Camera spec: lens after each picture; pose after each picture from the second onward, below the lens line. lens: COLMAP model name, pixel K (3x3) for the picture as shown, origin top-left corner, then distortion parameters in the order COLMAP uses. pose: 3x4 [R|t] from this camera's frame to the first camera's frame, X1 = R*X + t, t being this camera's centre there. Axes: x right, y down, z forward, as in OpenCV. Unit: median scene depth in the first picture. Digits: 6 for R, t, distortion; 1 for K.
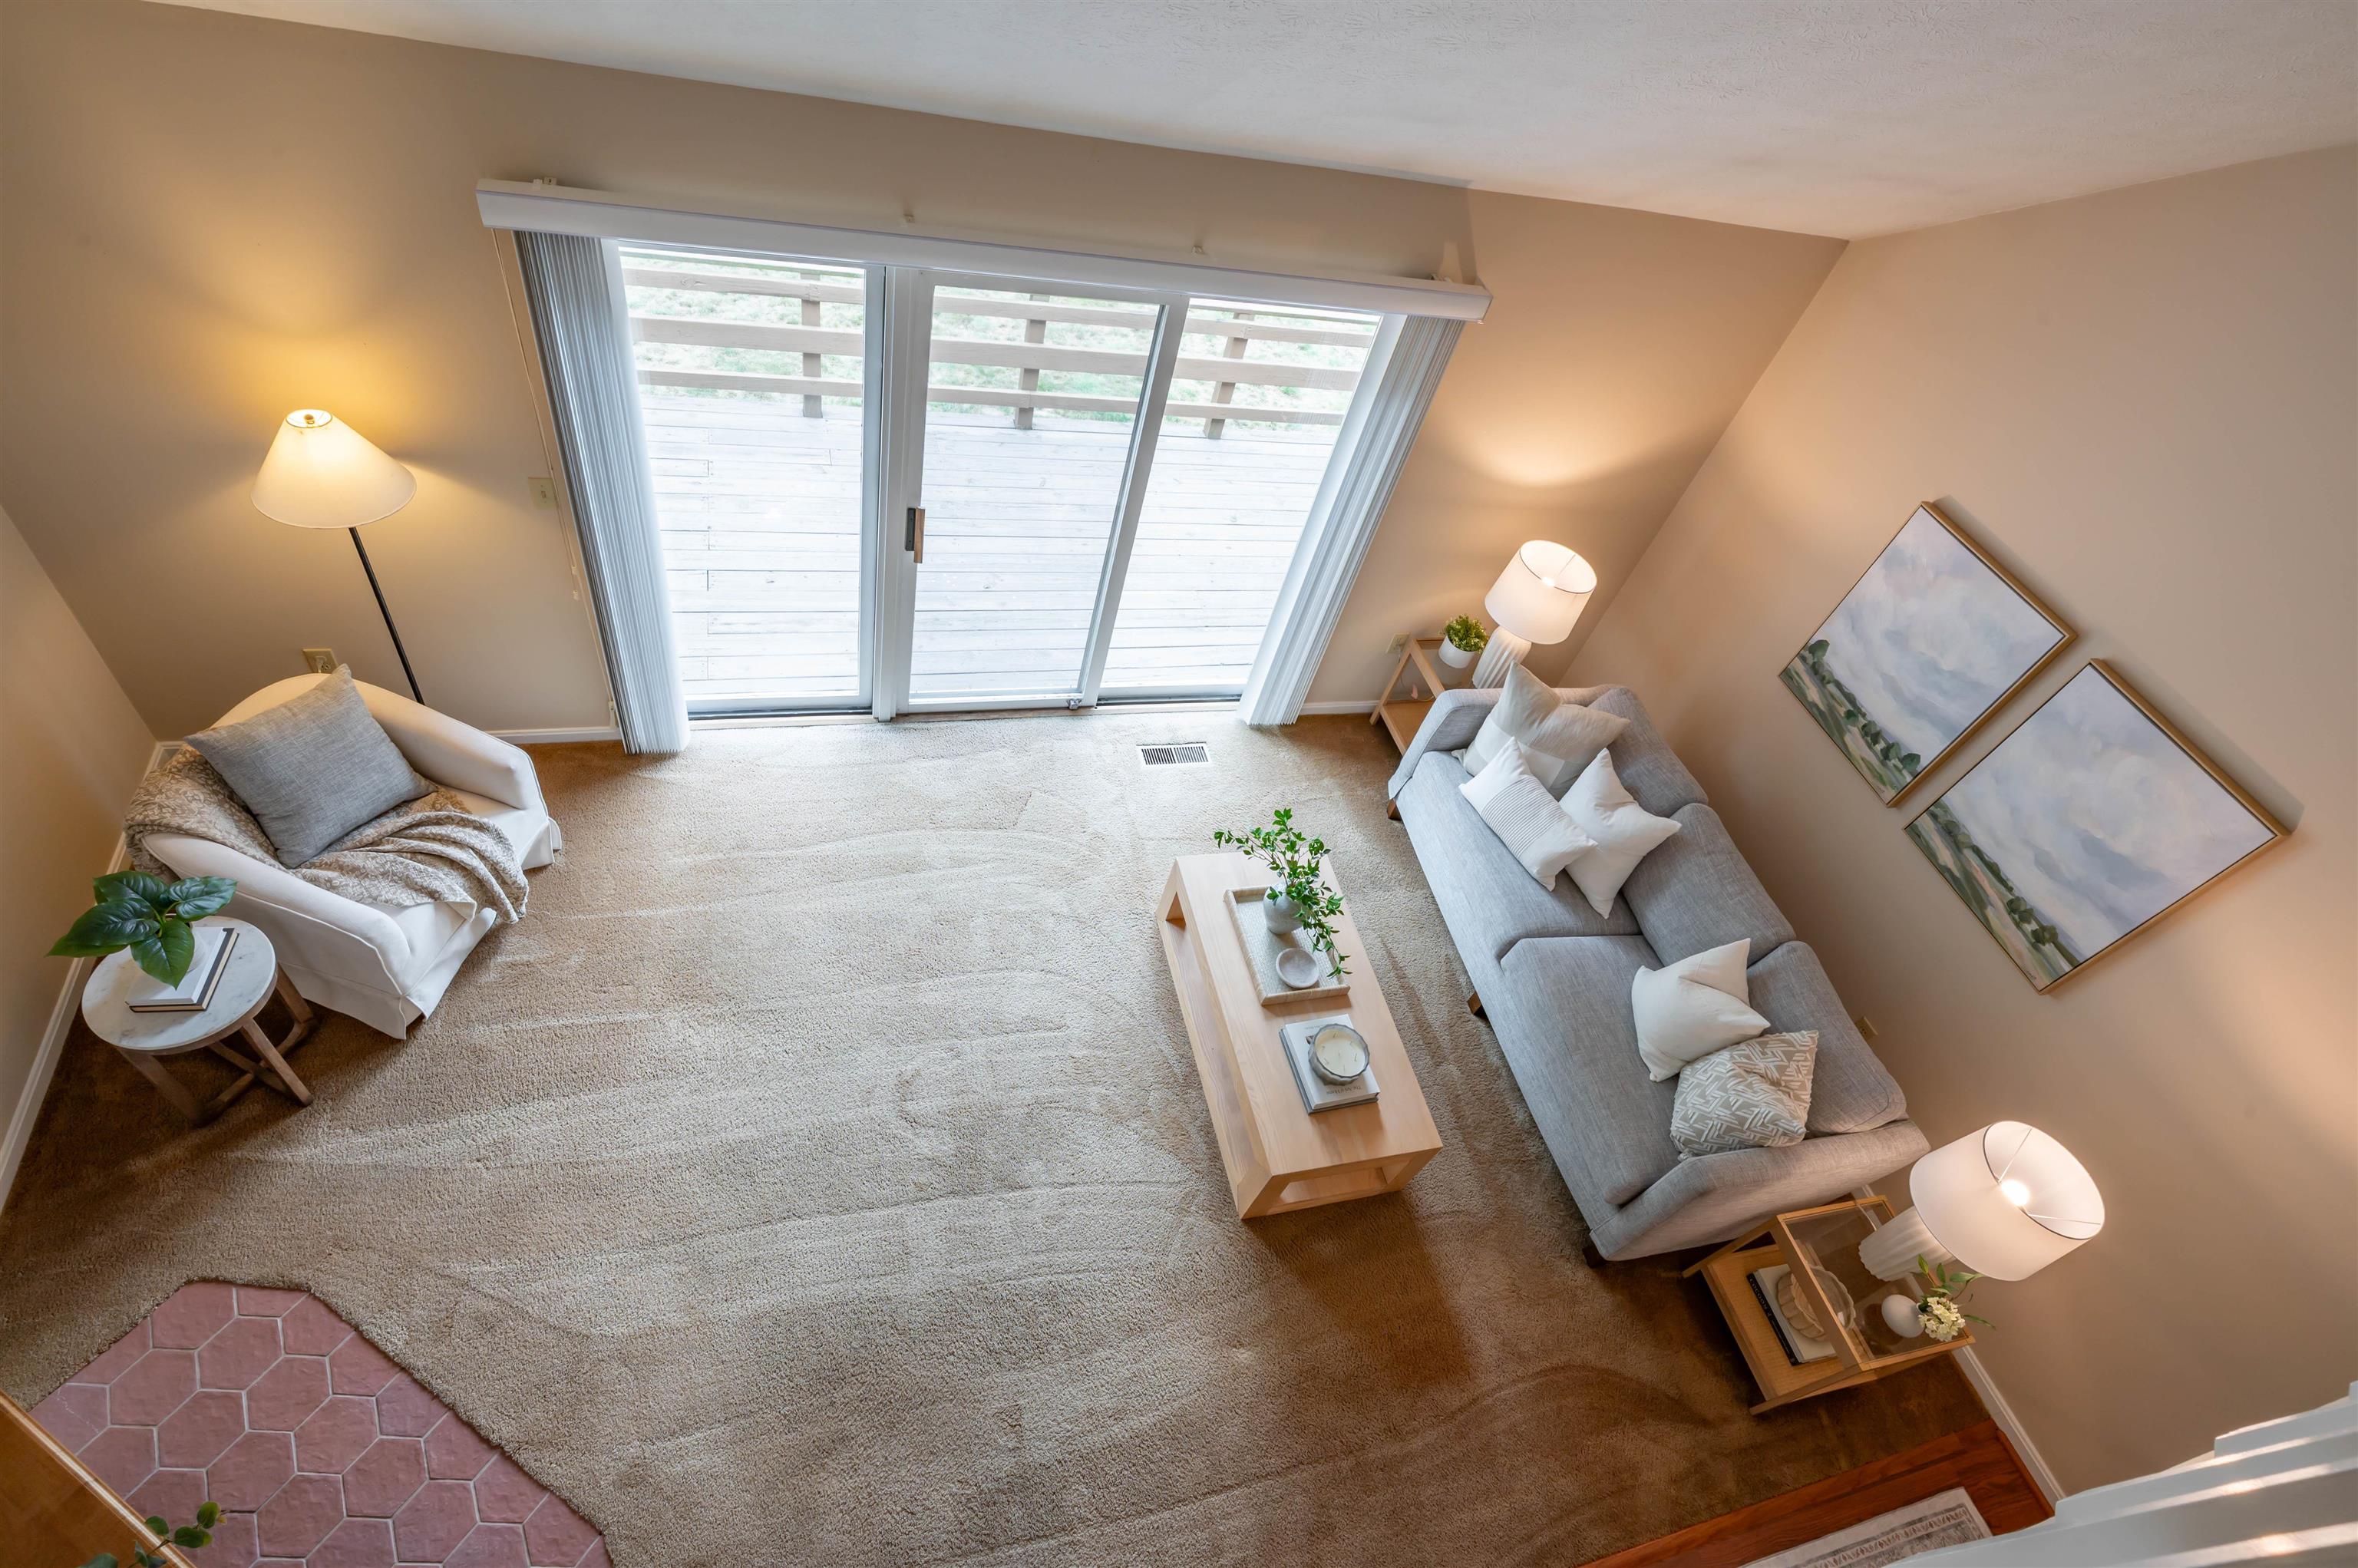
lens RADIAL K [[1135.6, 0, 1172.5], [0, 1135.6, 765.3], [0, 0, 1]] dist [-0.000877, 0.000181]
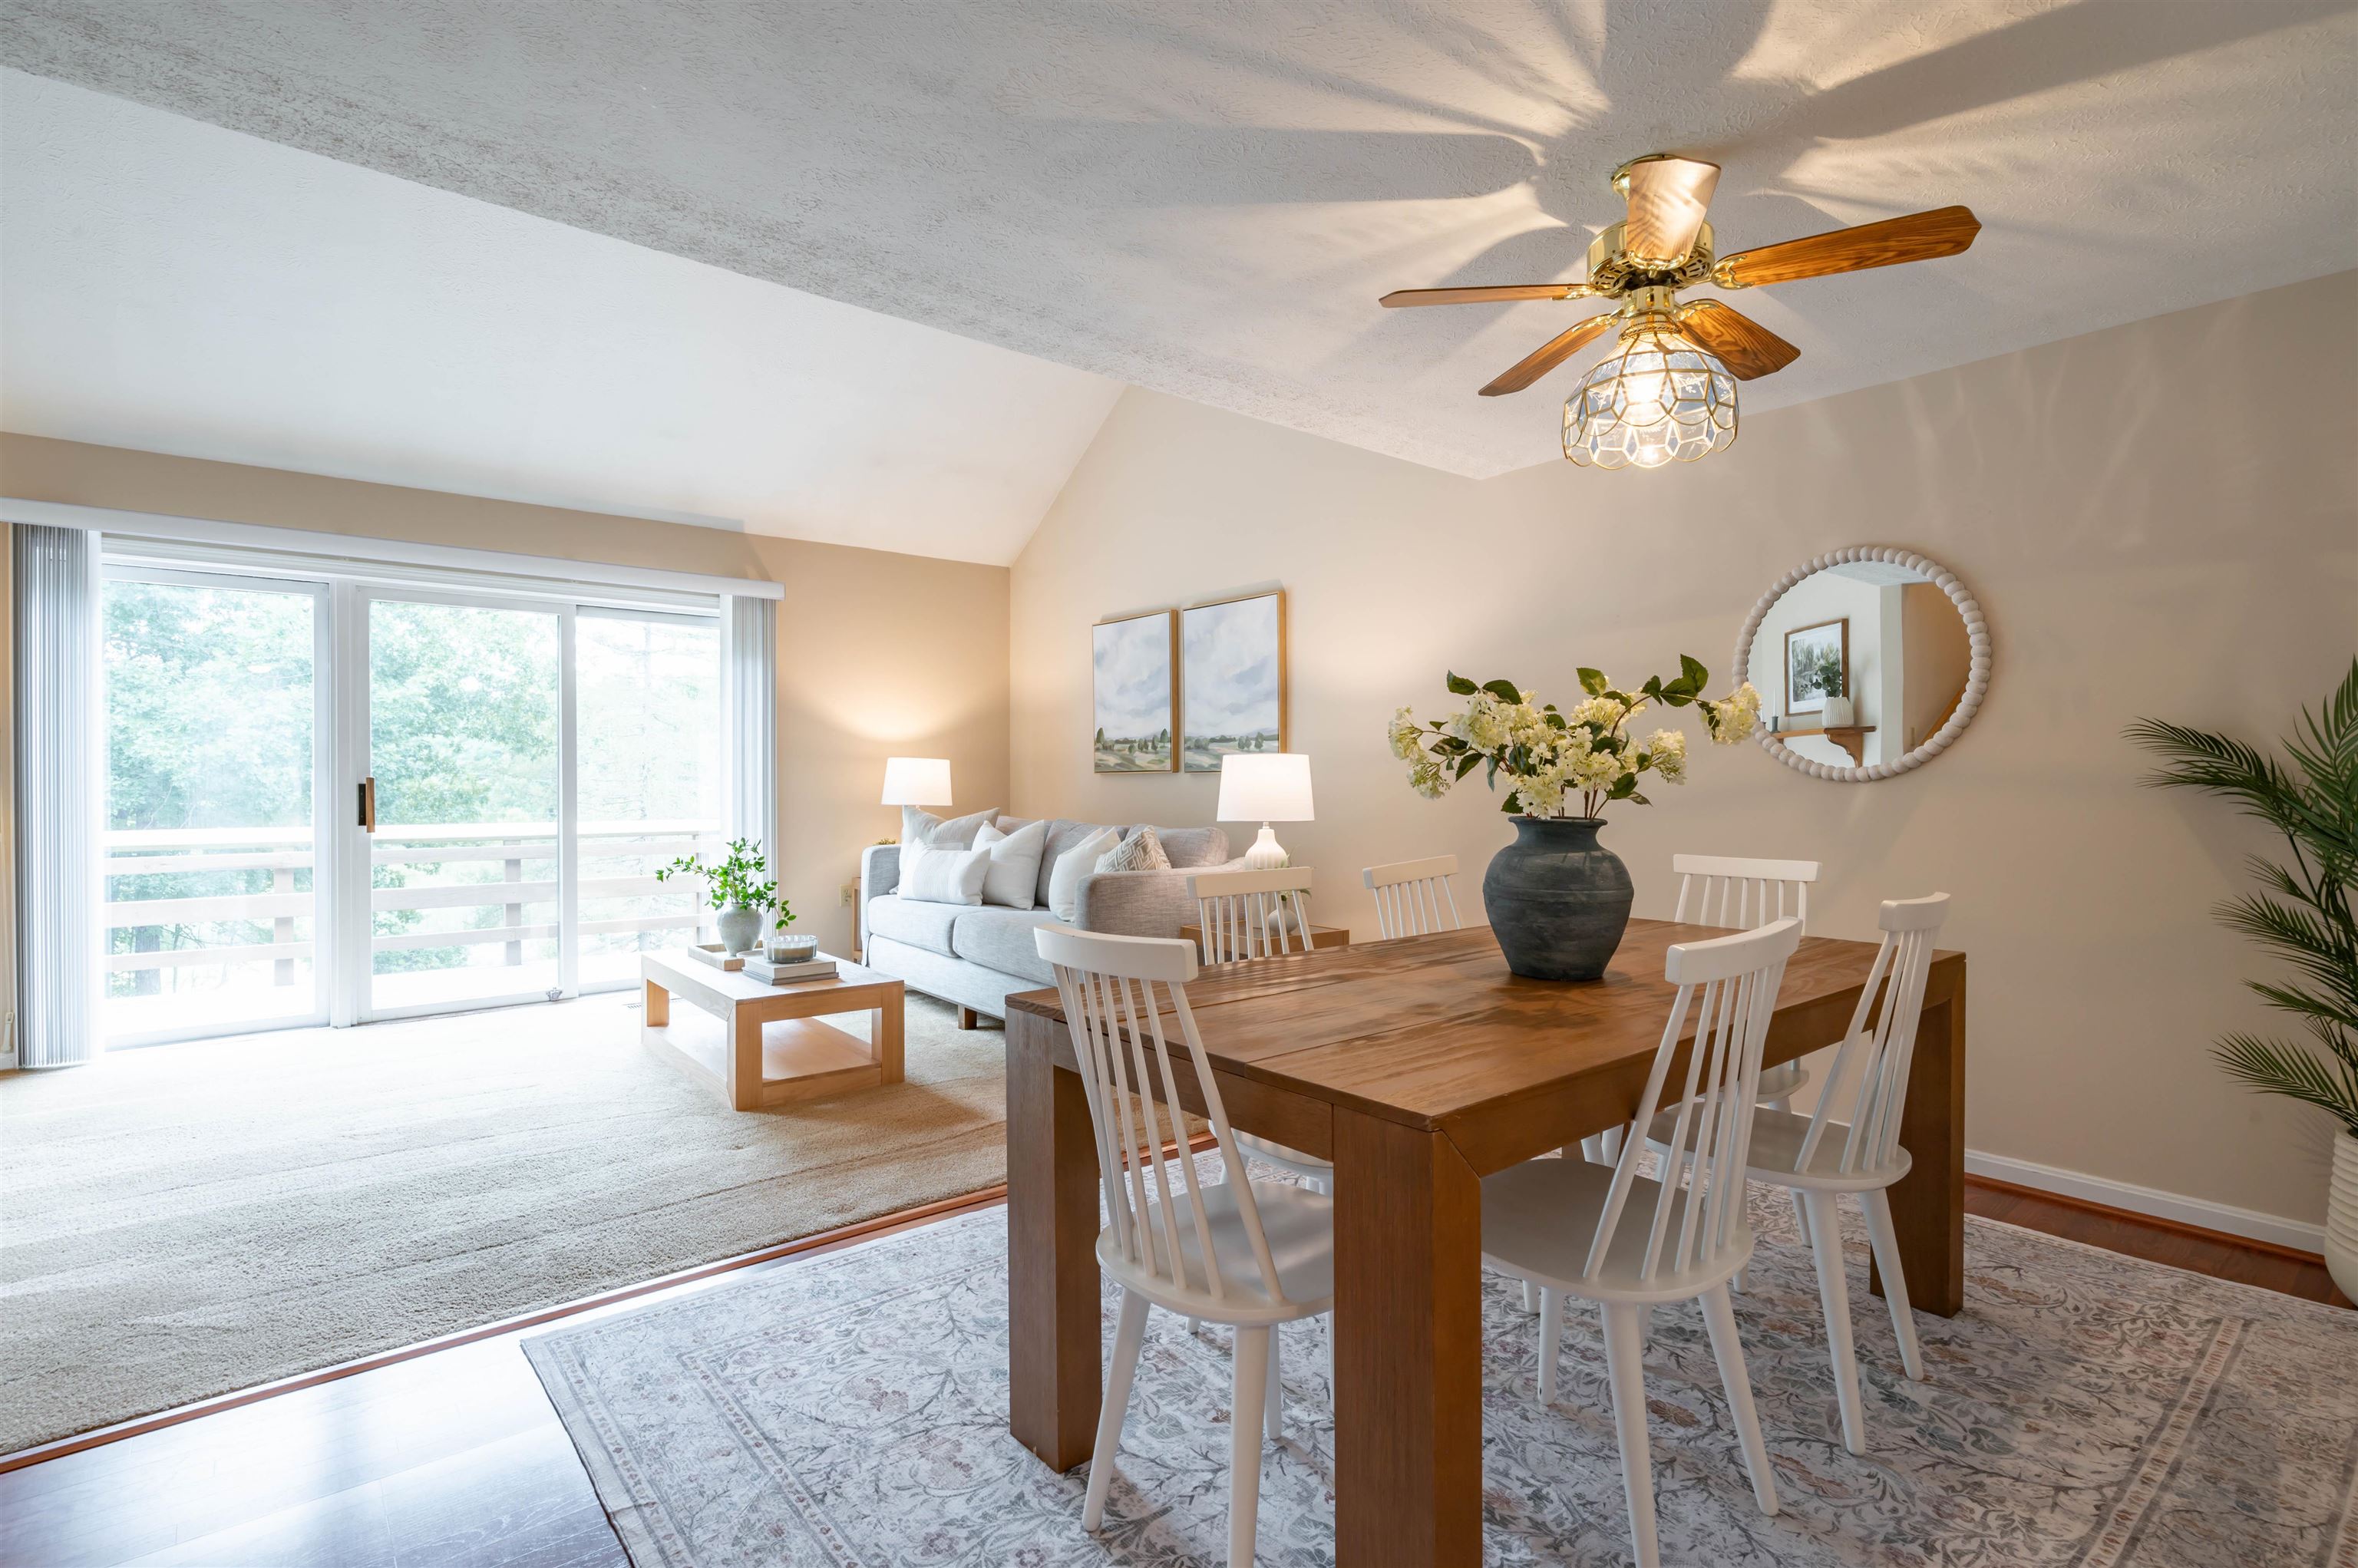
lens RADIAL K [[1125.2, 0, 1175.0], [0, 1125.2, 772.9], [0, 0, 1]] dist [-0.002184, -0.000310]
pose [[0.886801, -0.219330, 0.406790, 0.063854], [0.443562, 0.651068, -0.615925, 0.971706], [-0.129757, 0.726640, 0.674654, 0.053937]]
